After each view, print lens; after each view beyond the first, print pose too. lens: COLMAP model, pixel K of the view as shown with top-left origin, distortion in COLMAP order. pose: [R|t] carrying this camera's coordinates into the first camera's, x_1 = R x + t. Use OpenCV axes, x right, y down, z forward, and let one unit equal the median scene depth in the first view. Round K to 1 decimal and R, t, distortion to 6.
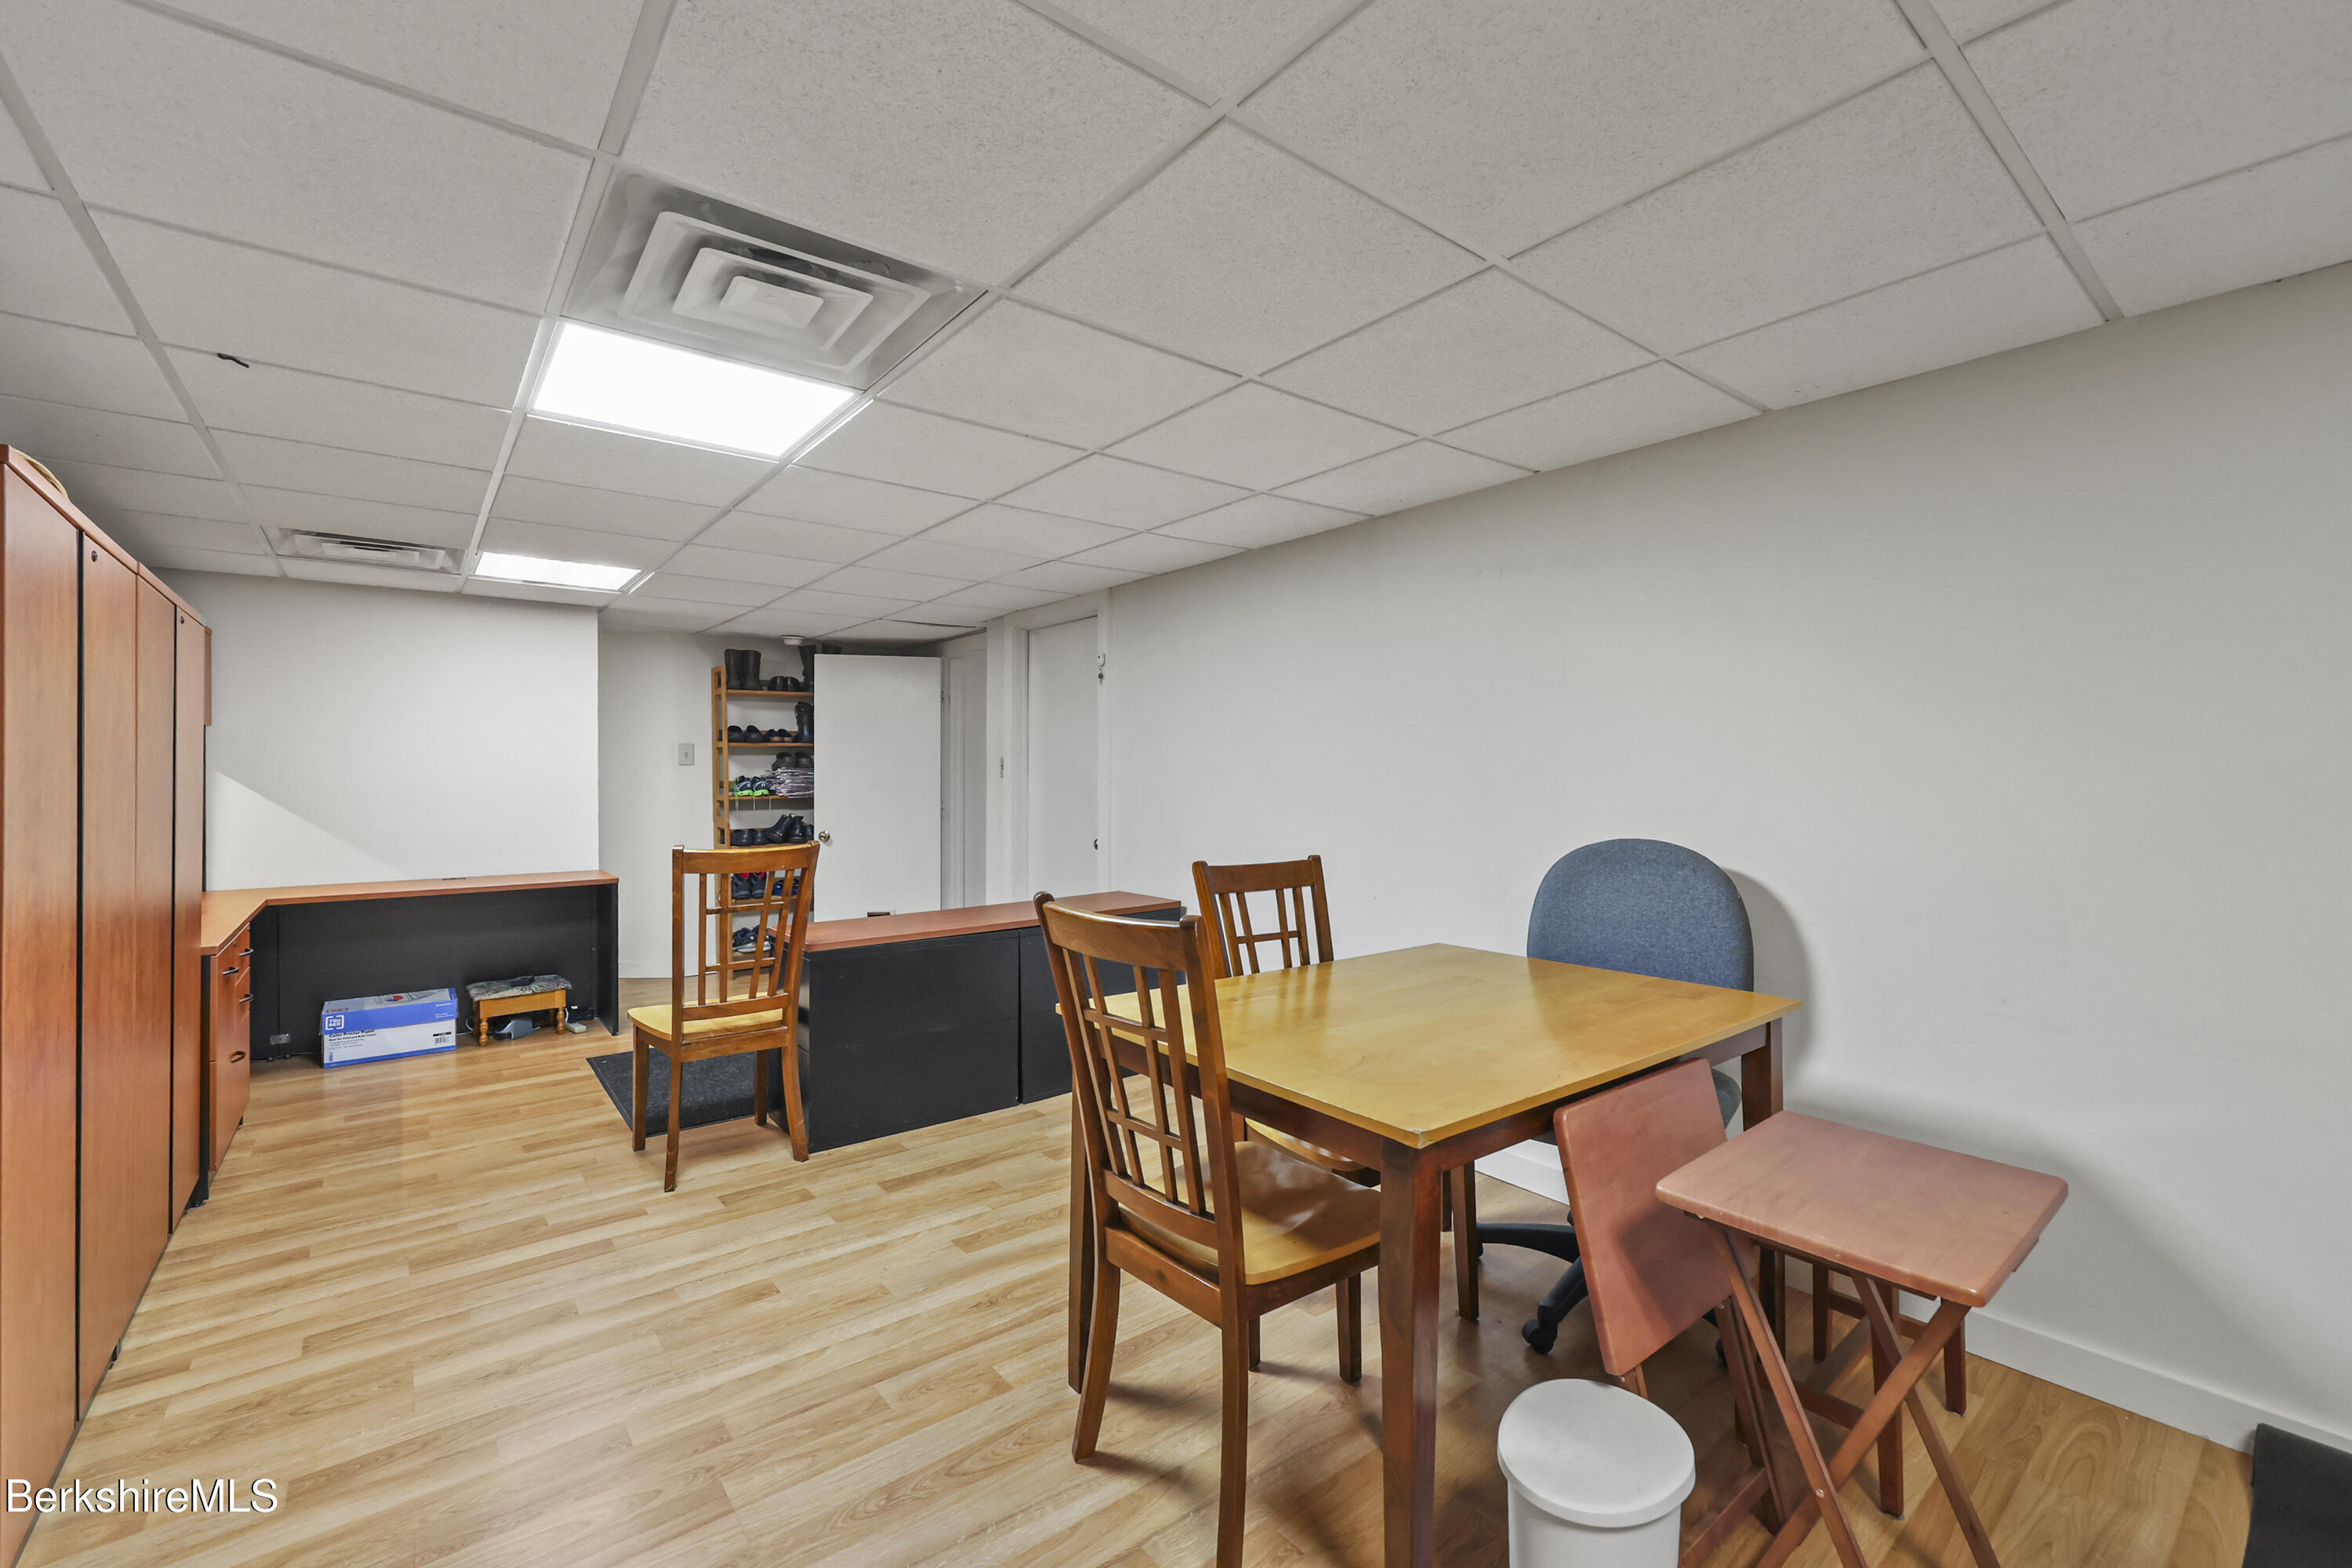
lens RADIAL K [[976.1, 0, 1171.6], [0, 976.1, 786.3], [0, 0, 1]] dist [0.003392, 0.000832]
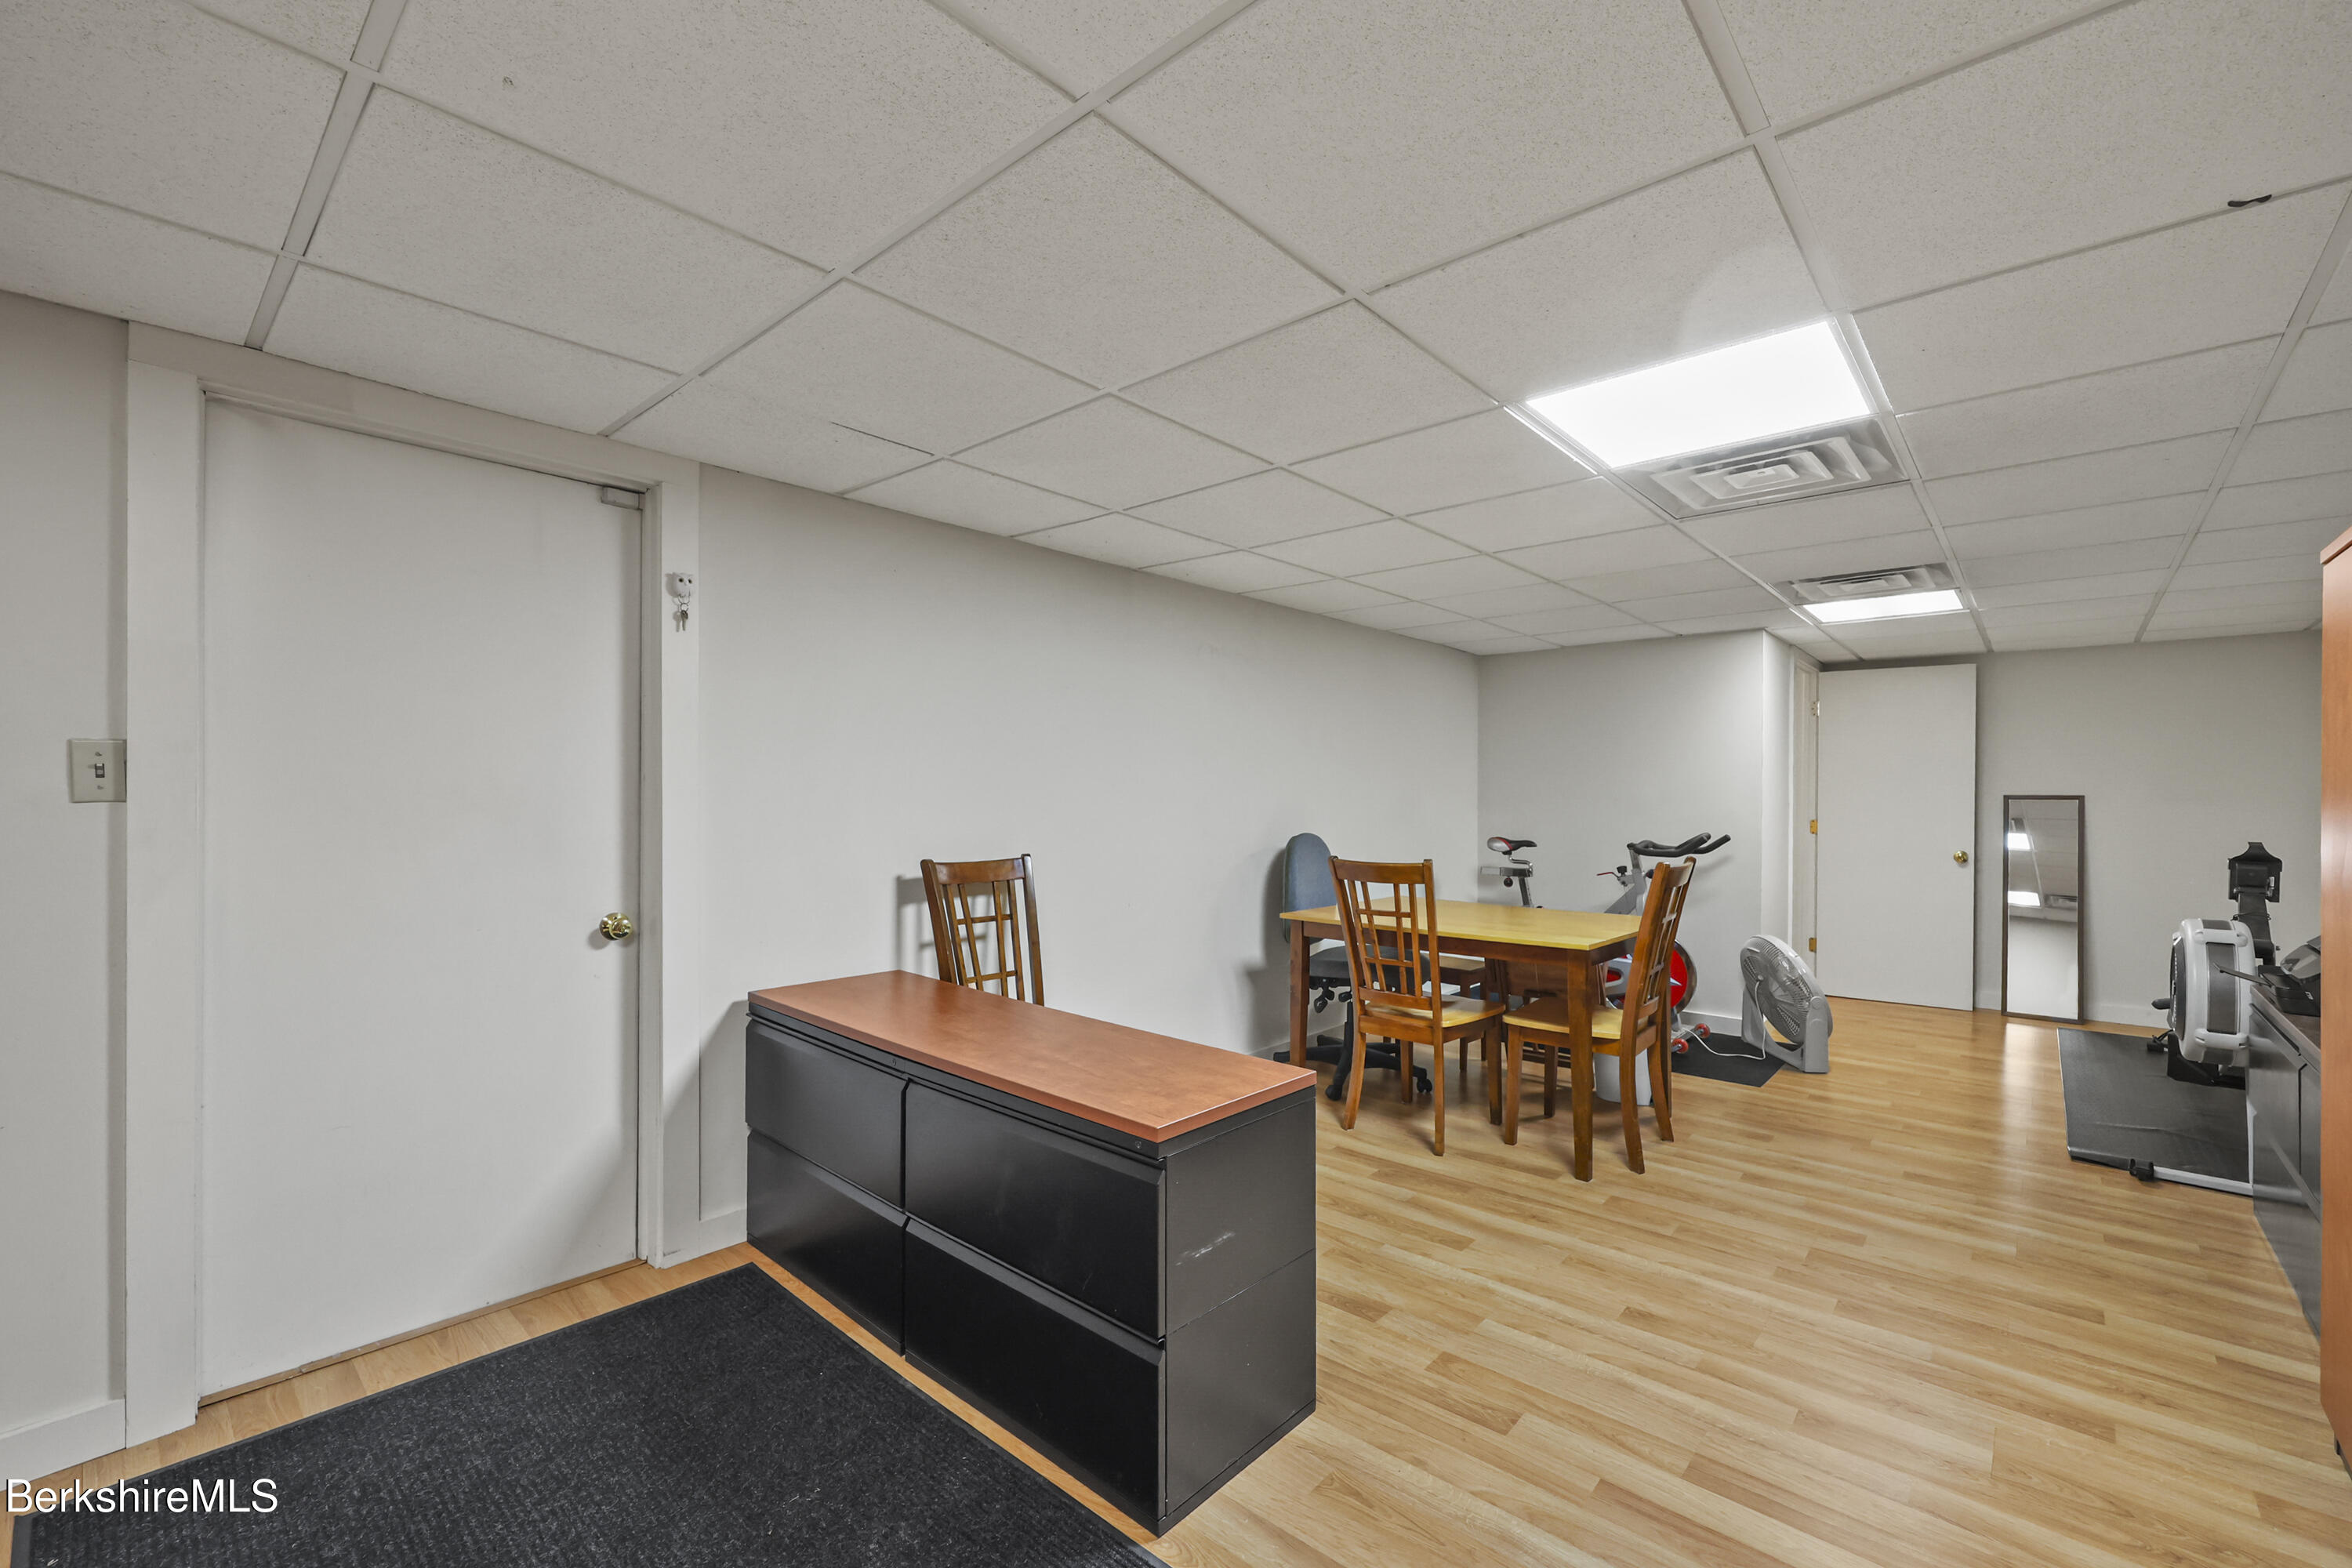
lens RADIAL K [[976.1, 0, 1189.4], [0, 976.1, 792.9], [0, 0, 1]] dist [0.003392, 0.000832]
pose [[-0.176022, 0.006319, 0.984366, -1.350093], [0.000177, 0.999980, -0.006388, -0.012121], [-0.984386, -0.000950, -0.176020, 1.658096]]
